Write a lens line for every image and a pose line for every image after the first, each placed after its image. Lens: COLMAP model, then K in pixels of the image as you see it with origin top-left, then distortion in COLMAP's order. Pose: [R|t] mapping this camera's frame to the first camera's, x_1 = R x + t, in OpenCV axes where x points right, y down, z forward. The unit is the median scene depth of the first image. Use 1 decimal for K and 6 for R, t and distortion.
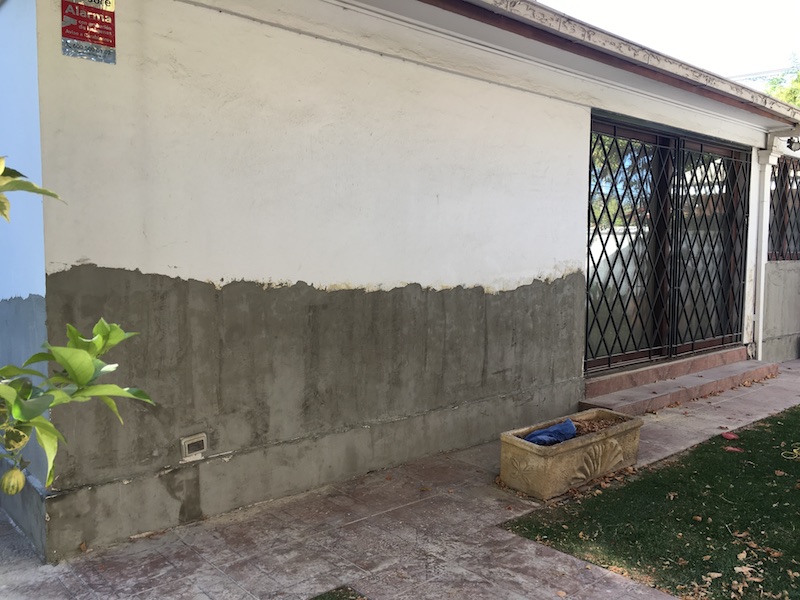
lens RADIAL K [[682.9, 0, 405.5], [0, 682.9, 301.3], [0, 0, 1]] dist [0.062323, -0.075916]
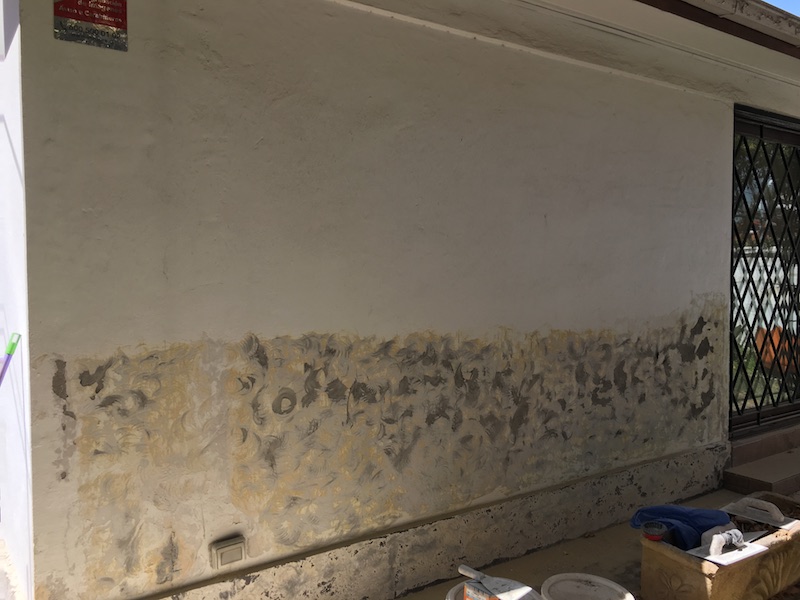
lens RADIAL K [[682.9, 0, 398.6], [0, 682.9, 297.1], [0, 0, 1]] dist [0.062323, -0.075916]
pose [[0.991953, -0.007023, -0.126411, -0.021564], [0.002072, 0.999227, -0.039259, -0.029994], [0.126589, 0.038681, 0.991201, 0.201757]]
